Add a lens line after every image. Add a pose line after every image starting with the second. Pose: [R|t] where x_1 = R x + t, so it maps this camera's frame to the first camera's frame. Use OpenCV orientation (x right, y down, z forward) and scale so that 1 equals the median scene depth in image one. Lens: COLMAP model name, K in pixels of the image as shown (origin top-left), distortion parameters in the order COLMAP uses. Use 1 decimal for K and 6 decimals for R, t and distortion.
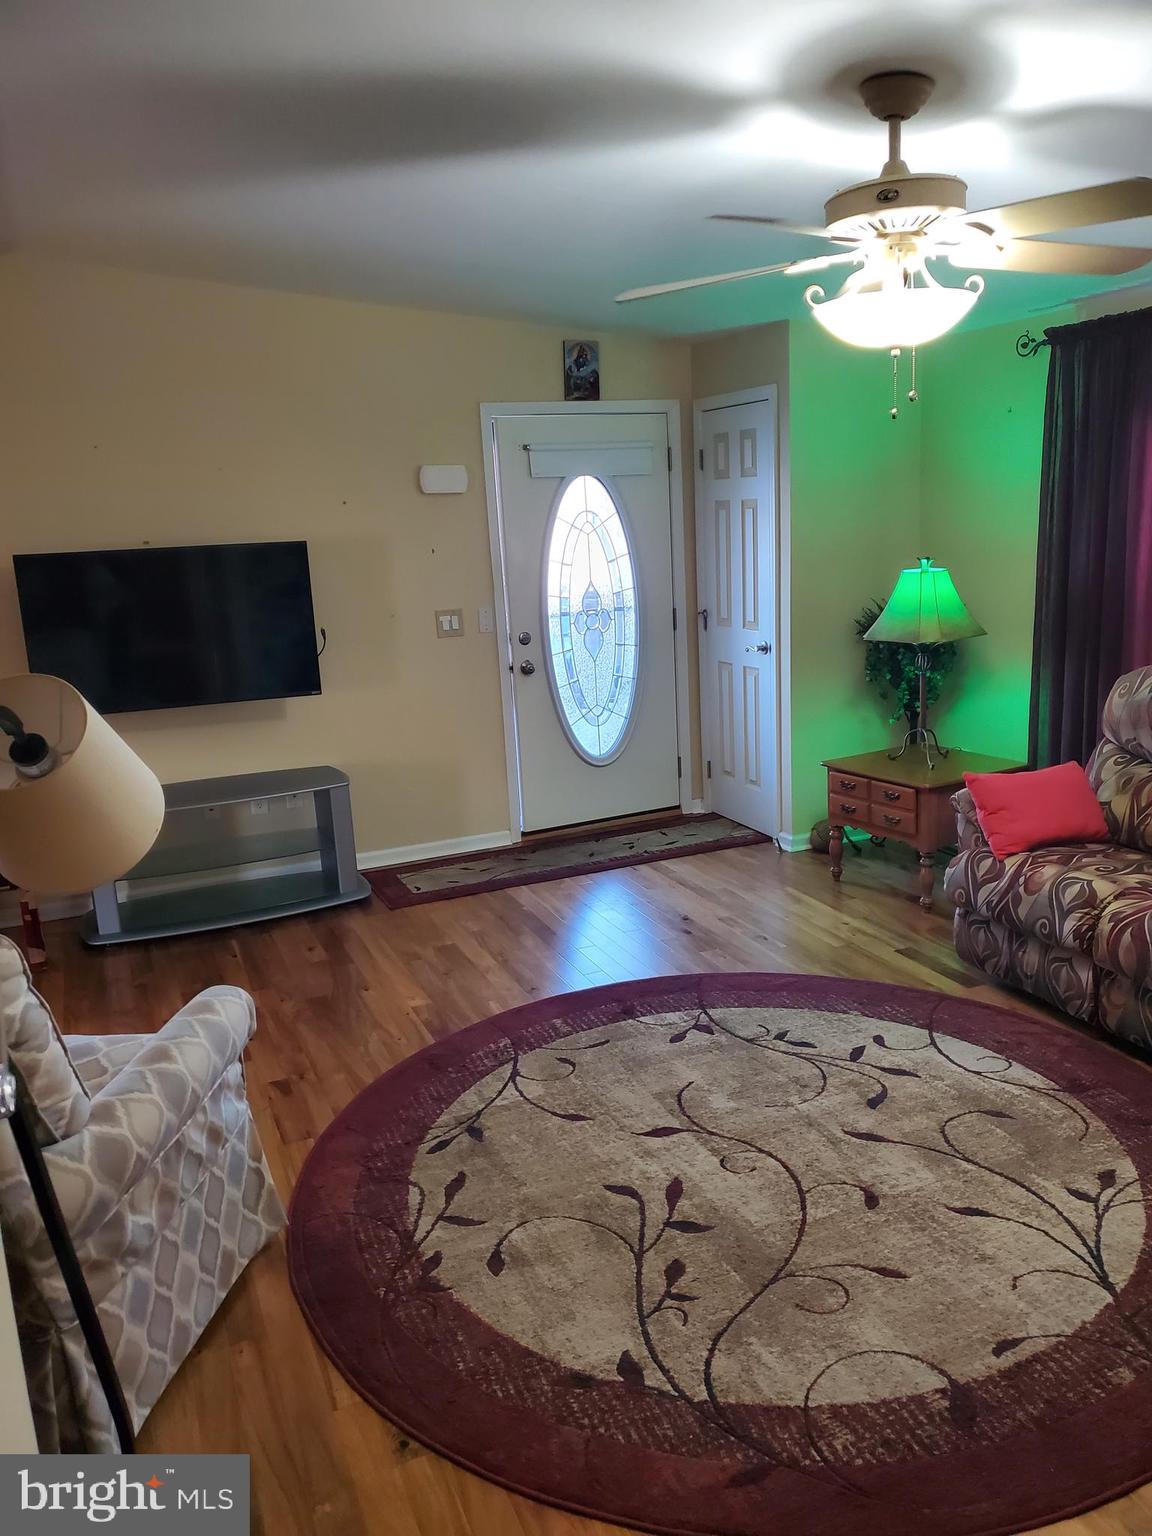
lens RADIAL K [[1209.2, 0, 622.9], [0, 1209.2, 793.0], [0, 0, 1]] dist [0.007368, -0.001589]
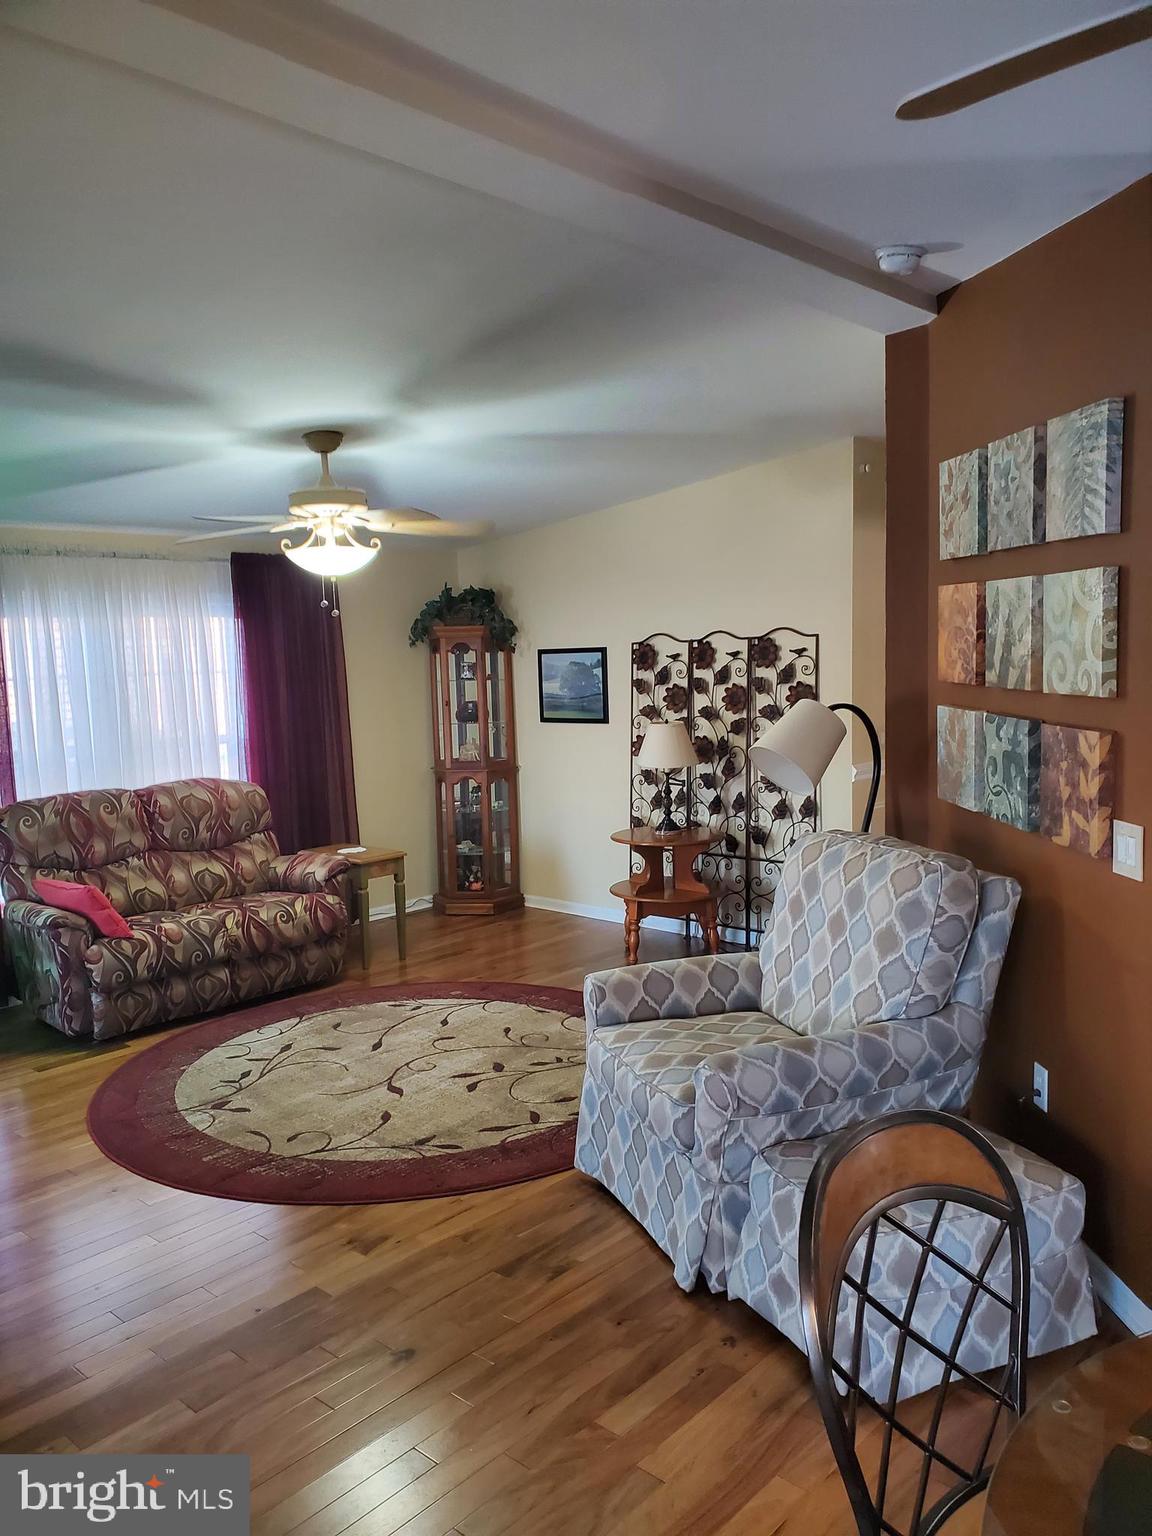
lens RADIAL K [[1182.7, 0, 575.0], [0, 1182.7, 772.7], [0, 0, 1]] dist [0.013898, -0.015922]
pose [[-0.406264, -0.043110, 0.912738, -0.769317], [0.252036, 0.954851, 0.157281, -0.144661], [-0.878309, 0.293941, -0.377057, 0.714904]]
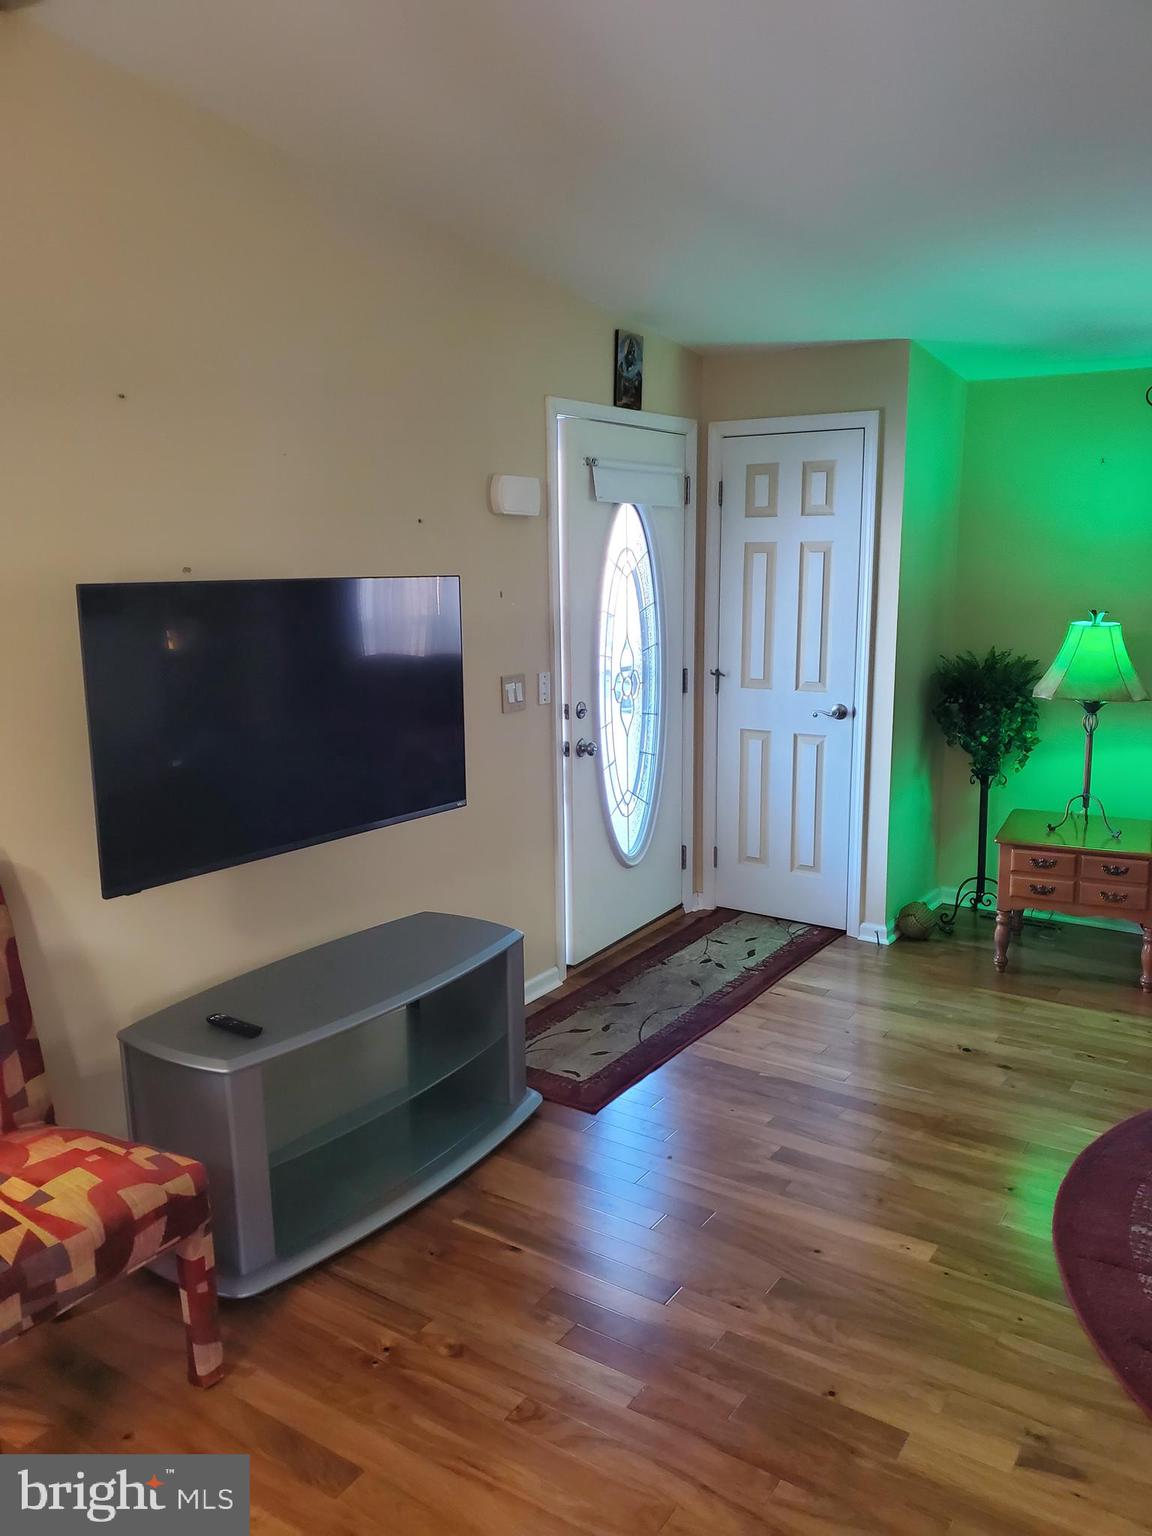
lens RADIAL K [[1191.9, 0, 614.2], [0, 1191.9, 770.8], [0, 0, 1]] dist [0.044308, -0.004755]
pose [[0.833502, -0.059391, 0.549315, -0.500663], [0.093625, 0.995010, -0.034483, -0.065752], [-0.544526, 0.080171, 0.834903, 0.386574]]
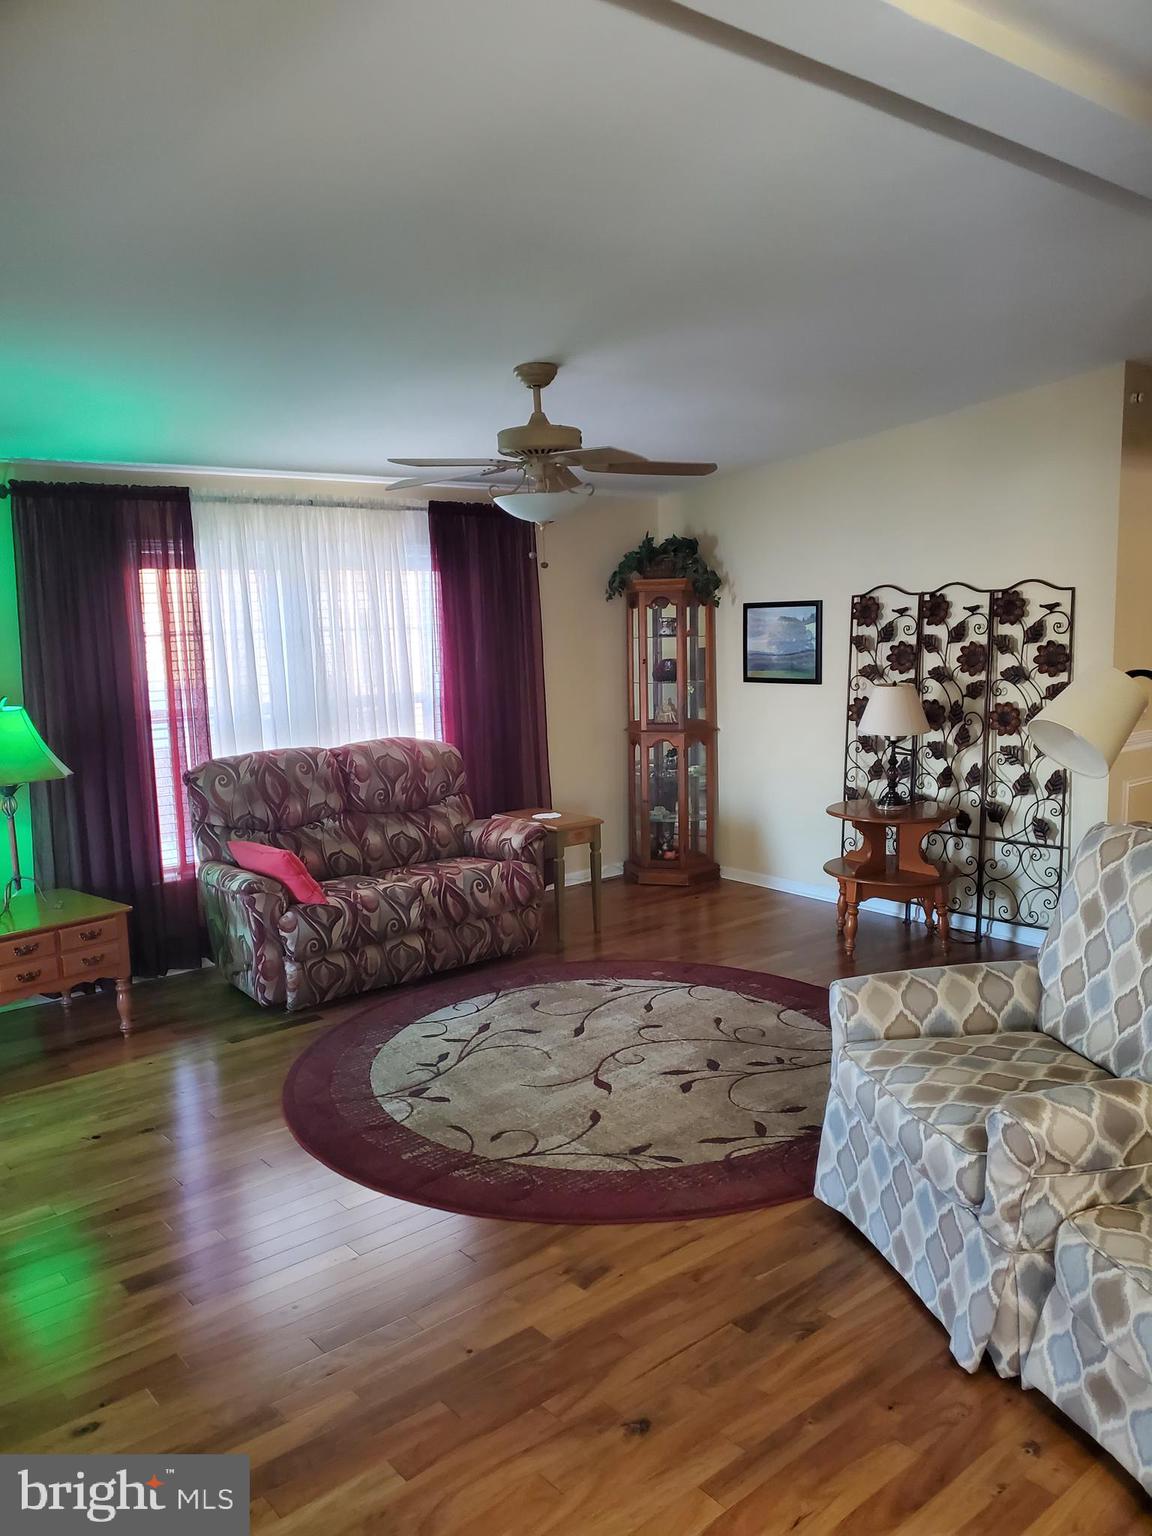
lens RADIAL K [[1181.1, 0, 578.1], [0, 1181.1, 768.5], [0, 0, 1]] dist [0.165608, -0.263871]
pose [[-0.275924, -0.082674, 0.957617, -0.686111], [0.253610, 0.954726, 0.155498, -0.151358], [-0.927118, 0.285767, -0.242464, 0.720676]]
